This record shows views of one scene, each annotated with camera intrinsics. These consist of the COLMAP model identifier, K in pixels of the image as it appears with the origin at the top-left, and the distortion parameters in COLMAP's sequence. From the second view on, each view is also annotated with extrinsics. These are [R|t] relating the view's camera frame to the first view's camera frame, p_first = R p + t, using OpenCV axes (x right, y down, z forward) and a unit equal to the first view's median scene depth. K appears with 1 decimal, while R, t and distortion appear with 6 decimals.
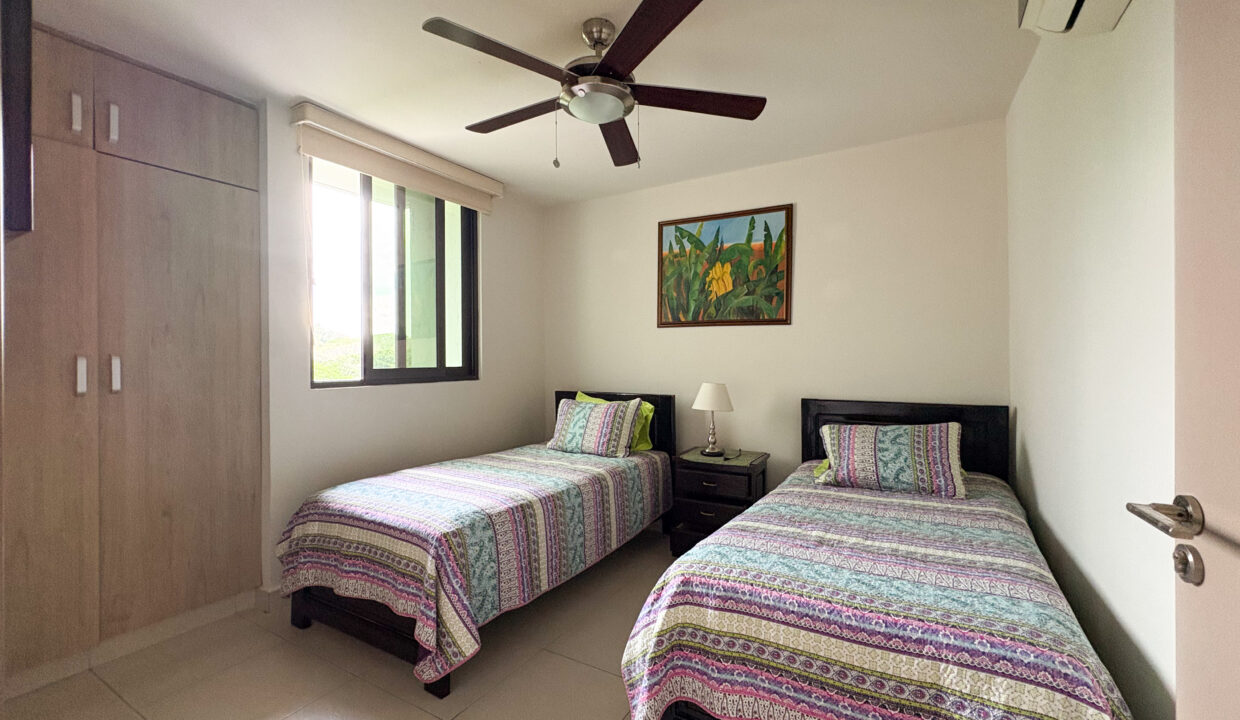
lens RADIAL K [[499.1, 0, 623.2], [0, 499.1, 359.0], [0, 0, 1]] dist [-0.000629, -0.001099]
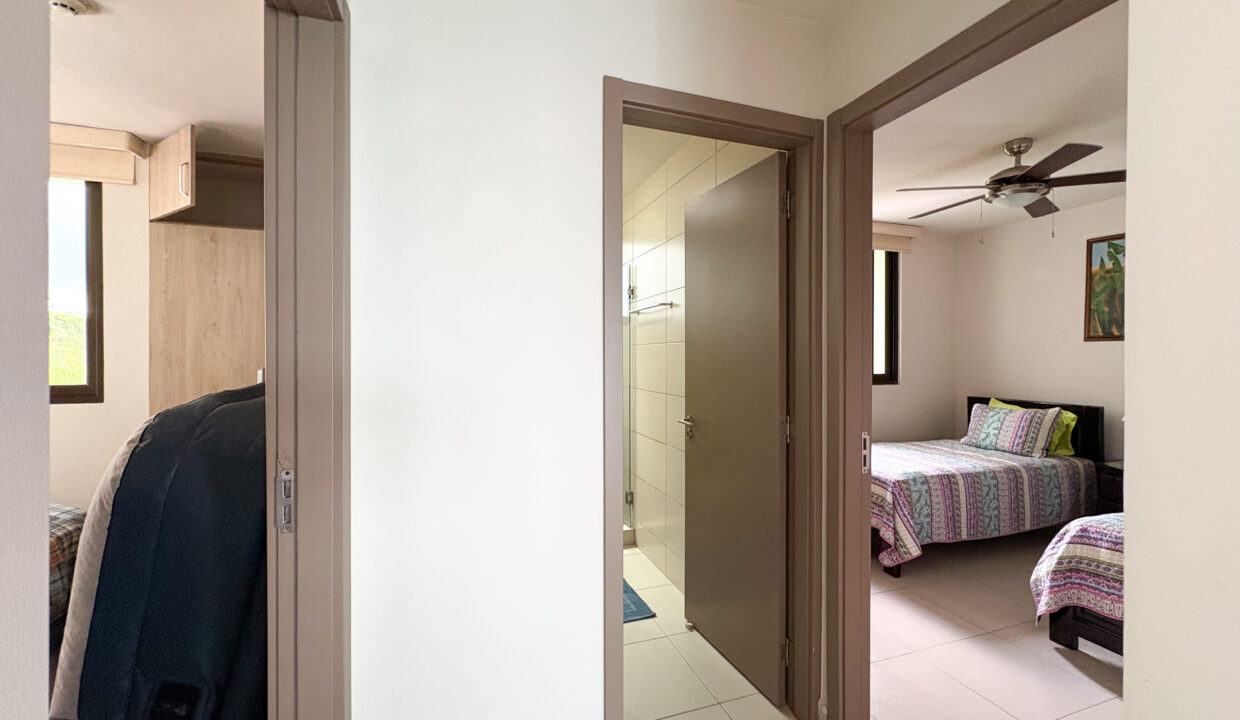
lens RADIAL K [[499.1, 0, 652.1], [0, 499.1, 363.4], [0, 0, 1]] dist [-0.000629, -0.001099]
pose [[0.780026, 0.013727, -0.625597, 0.026036], [-0.005183, 0.999867, 0.015477, -0.043147], [0.625726, -0.008830, 0.779993, -0.588979]]
